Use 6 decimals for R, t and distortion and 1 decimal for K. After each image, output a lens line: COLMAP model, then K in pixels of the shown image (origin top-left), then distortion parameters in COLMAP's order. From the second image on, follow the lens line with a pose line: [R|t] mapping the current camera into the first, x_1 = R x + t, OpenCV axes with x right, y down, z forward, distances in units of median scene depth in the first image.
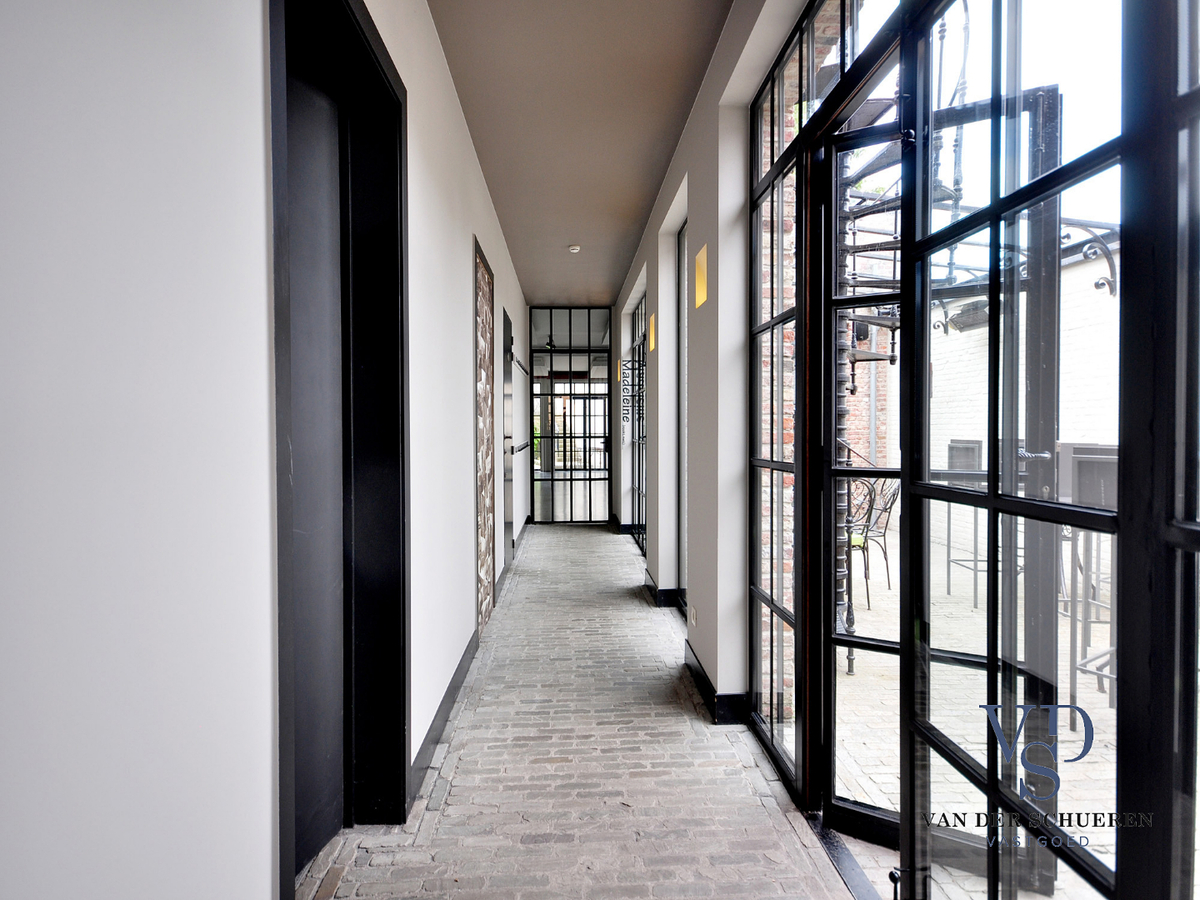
lens RADIAL K [[619.4, 0, 592.6], [0, 619.4, 437.4], [0, 0, 1]] dist [0.014993, 0.000436]
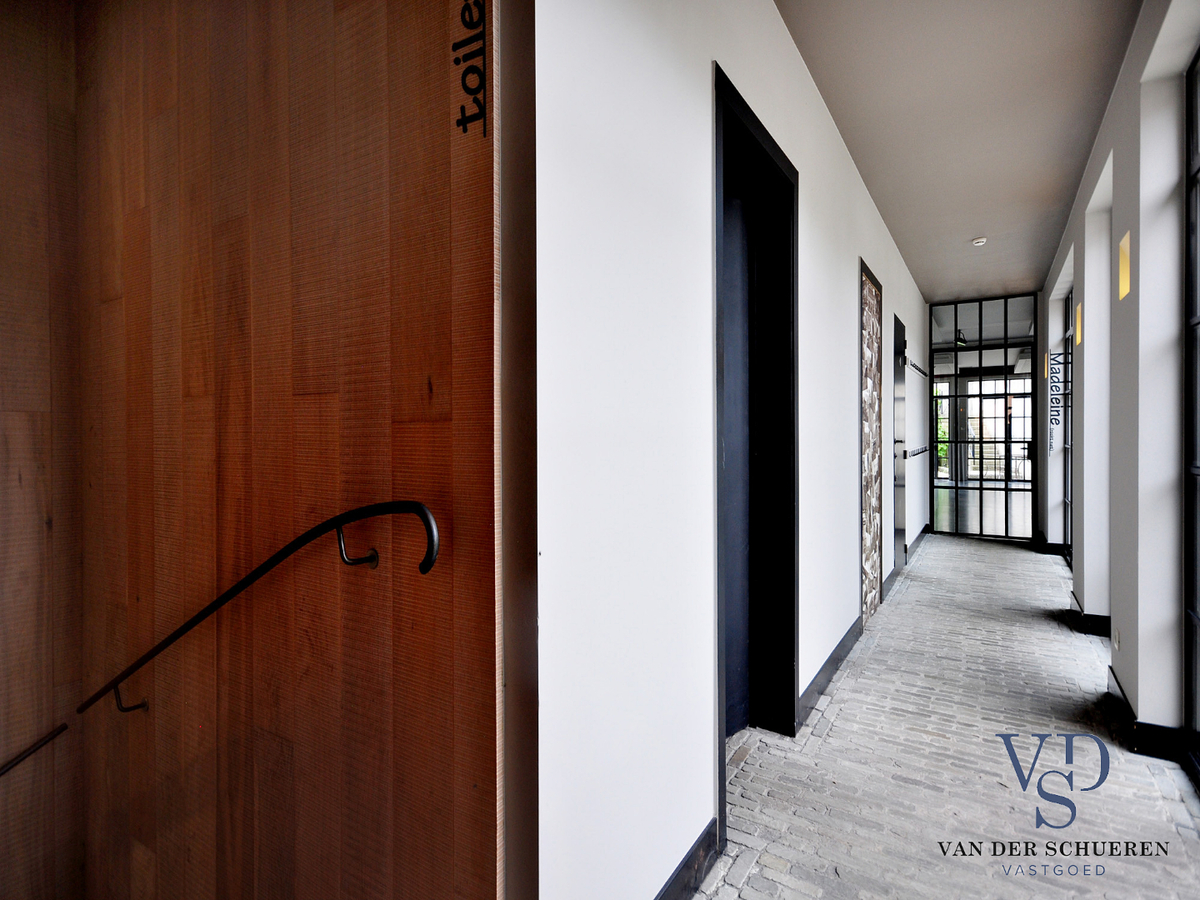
lens RADIAL K [[619.4, 0, 592.6], [0, 619.4, 437.4], [0, 0, 1]] dist [0.014993, 0.000436]
pose [[0.818253, 0.002672, -0.574853, 0.050601], [-0.006518, 0.999968, -0.004629, 0.001802], [0.574822, 0.007534, 0.818244, -0.156459]]
